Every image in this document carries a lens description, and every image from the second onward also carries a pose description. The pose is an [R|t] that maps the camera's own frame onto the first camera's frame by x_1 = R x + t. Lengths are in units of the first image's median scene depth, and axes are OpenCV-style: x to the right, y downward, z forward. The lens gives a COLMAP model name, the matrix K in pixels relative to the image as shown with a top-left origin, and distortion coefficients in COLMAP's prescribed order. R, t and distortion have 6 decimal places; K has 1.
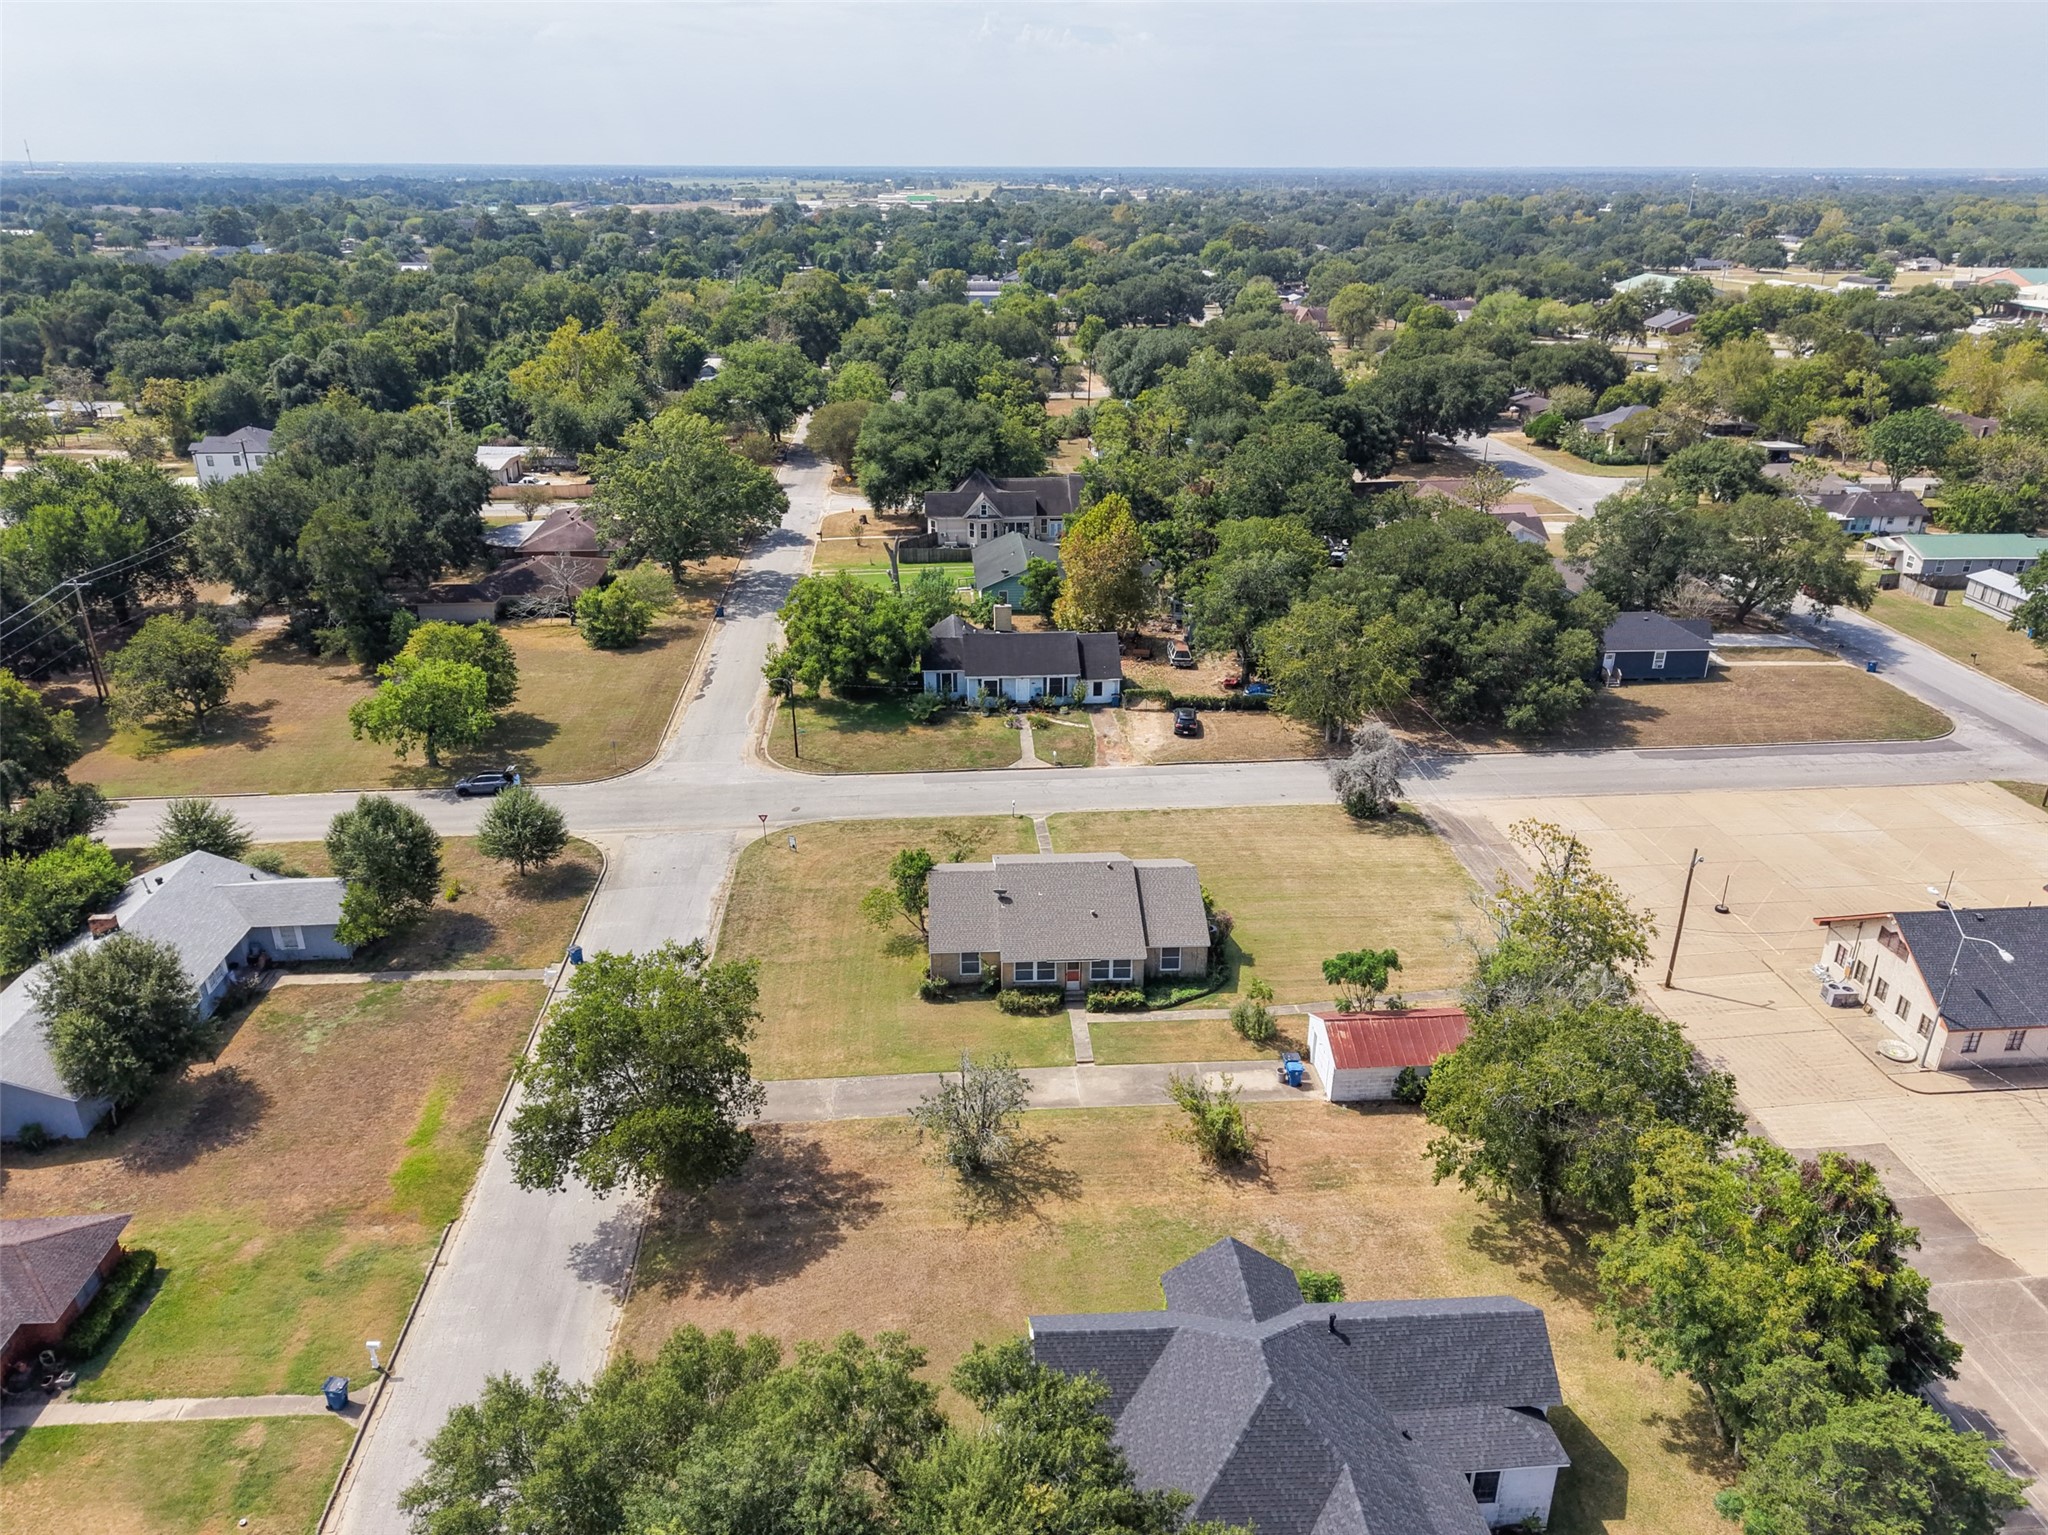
lens RADIAL K [[1394.1, 0, 1024.0], [0, 1394.1, 767.5], [0, 0, 1]] dist [0.024264, -0.023789]
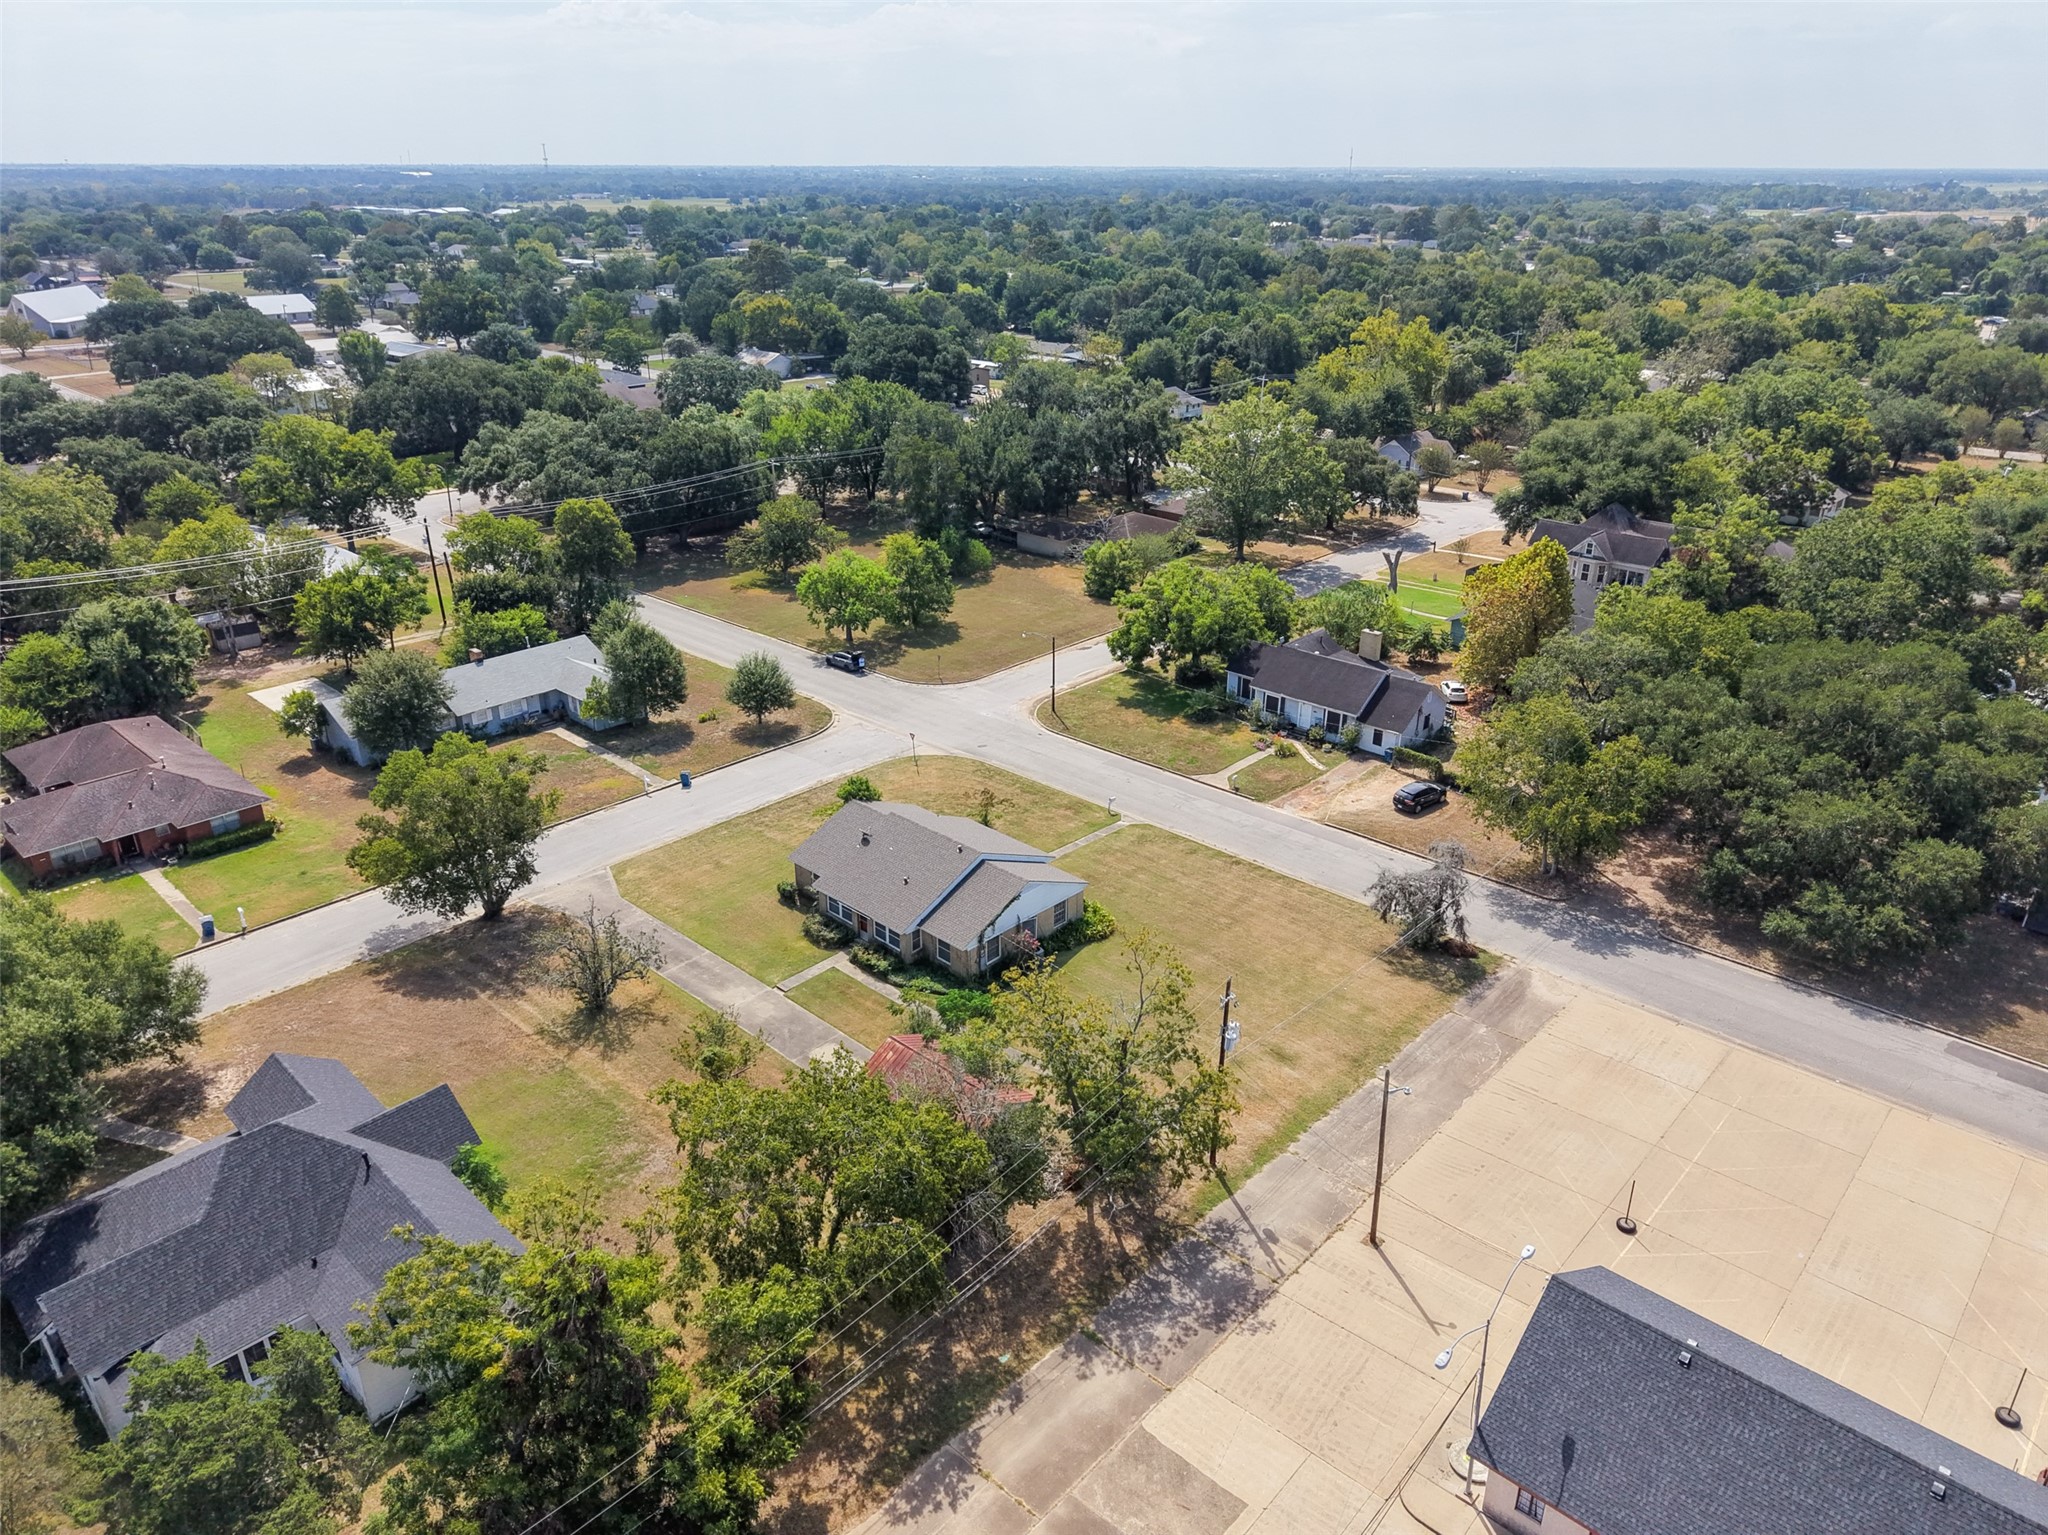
lens RADIAL K [[1348.4, 0, 1019.9], [0, 1348.4, 801.7], [0, 0, 1]] dist [0.032131, -0.050624]
pose [[0.678026, 0.309806, -0.666559, 0.496177], [-0.289193, 0.946136, 0.145581, -0.078624], [0.675757, 0.094056, 0.731099, 0.213307]]
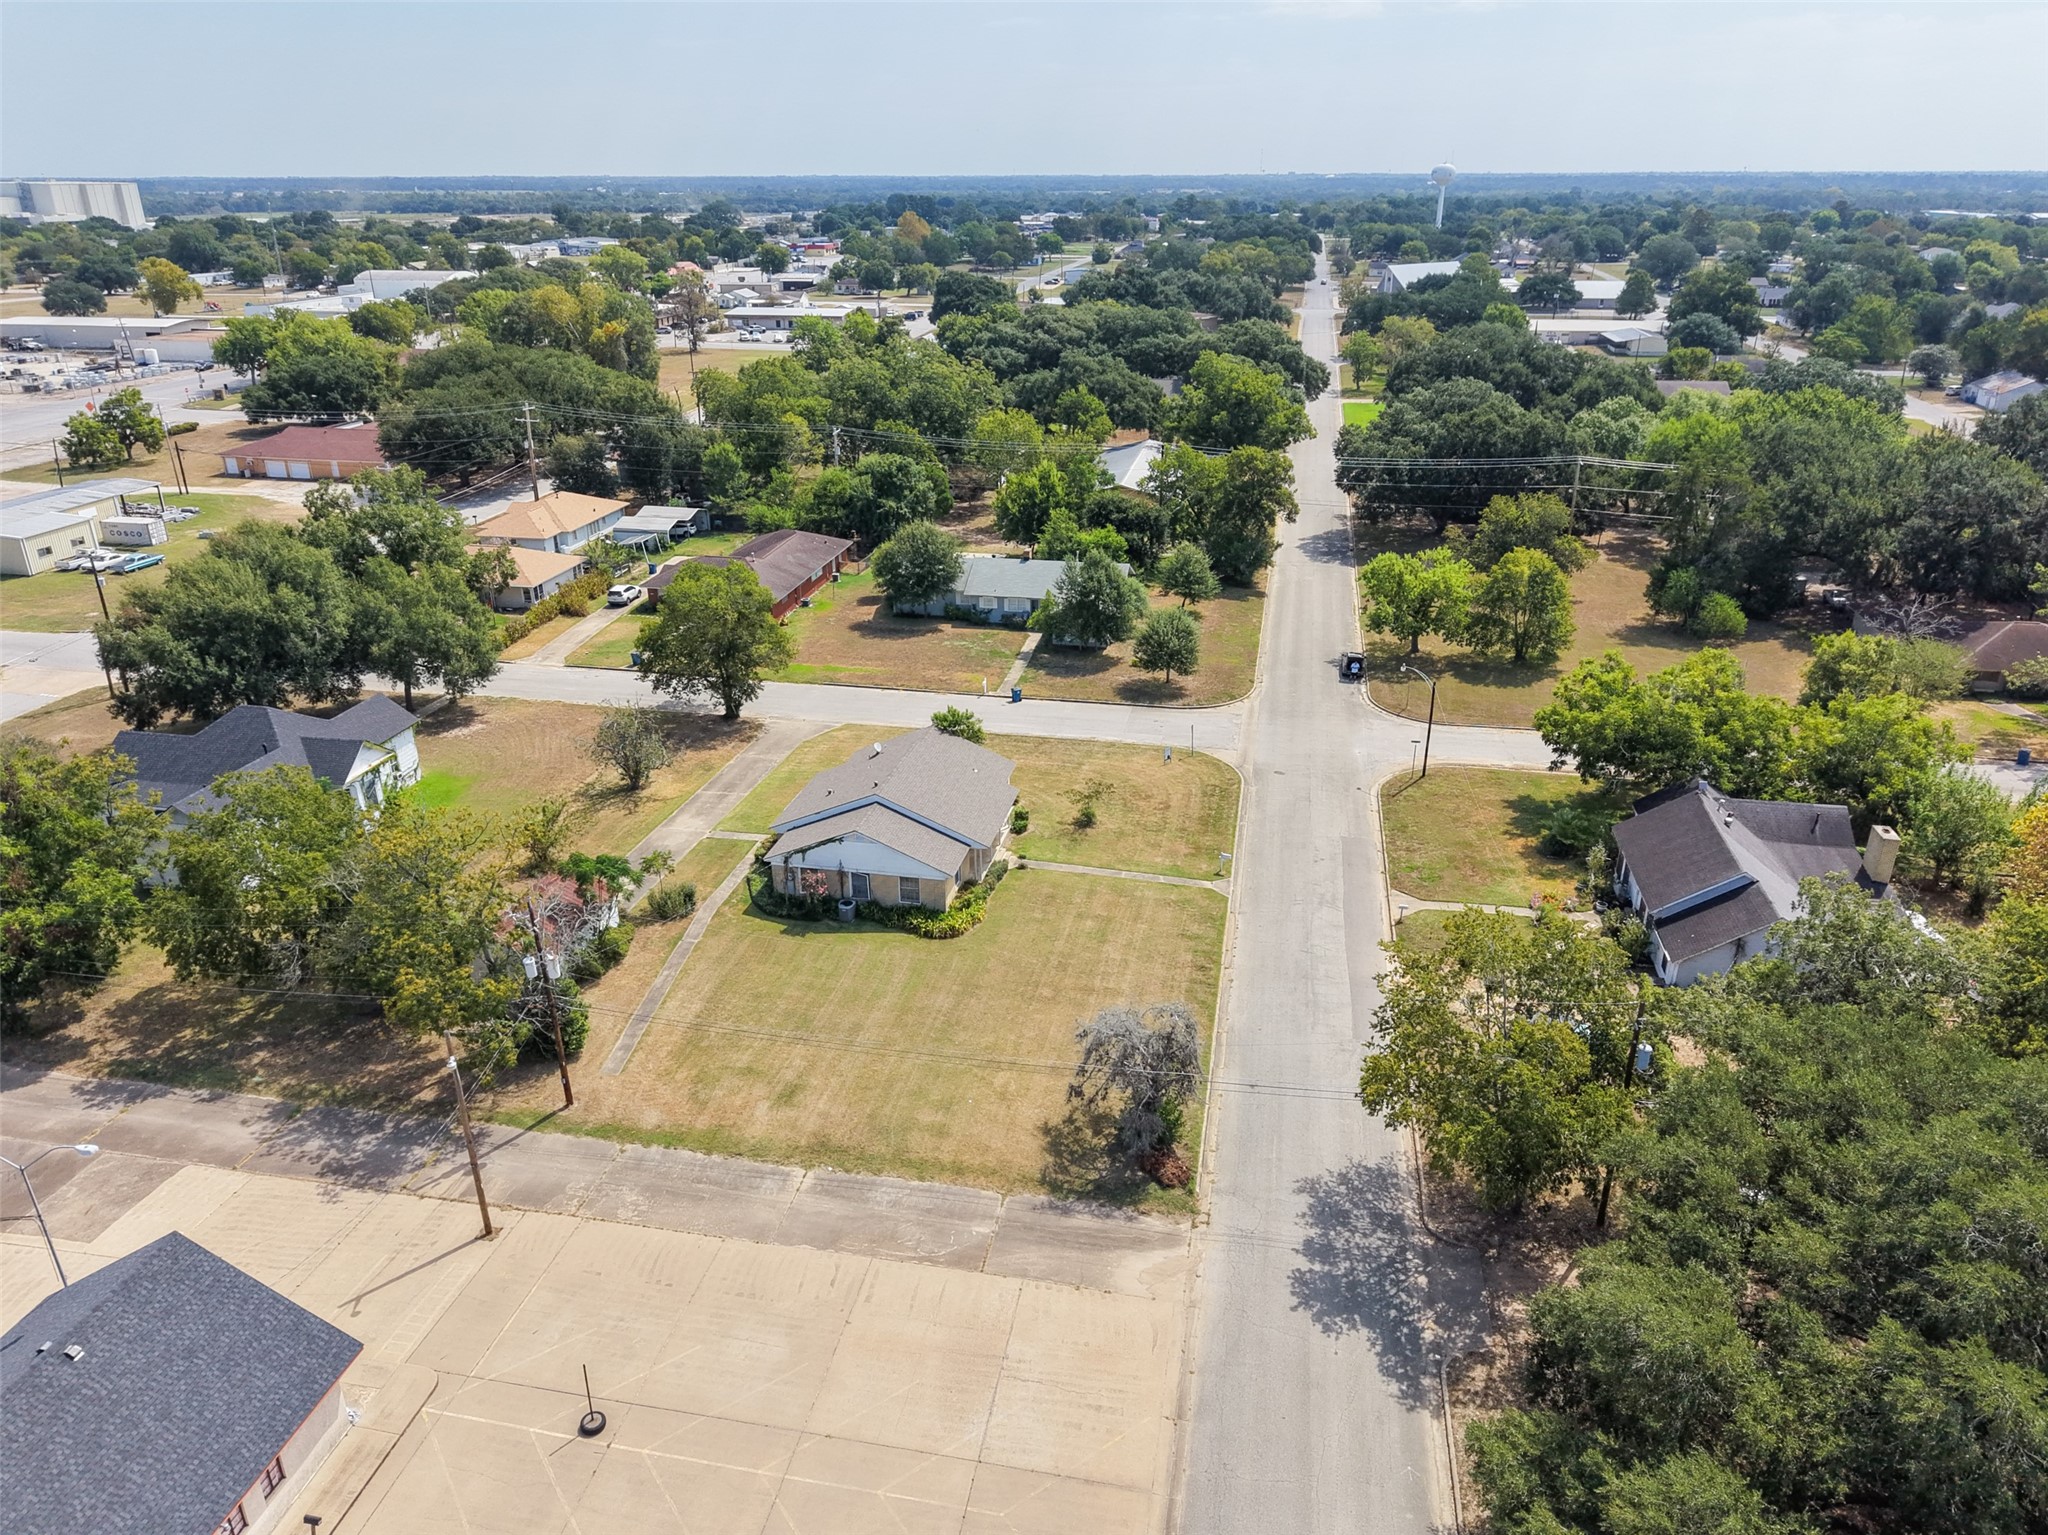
lens RADIAL K [[1394.1, 0, 1024.0], [0, 1394.1, 767.5], [0, 0, 1]] dist [0.024264, -0.023789]
pose [[-0.262283, 0.373848, -0.889632, 0.602112], [-0.377609, 0.808633, 0.451137, -0.279183], [0.888042, 0.454259, -0.070922, 0.784059]]
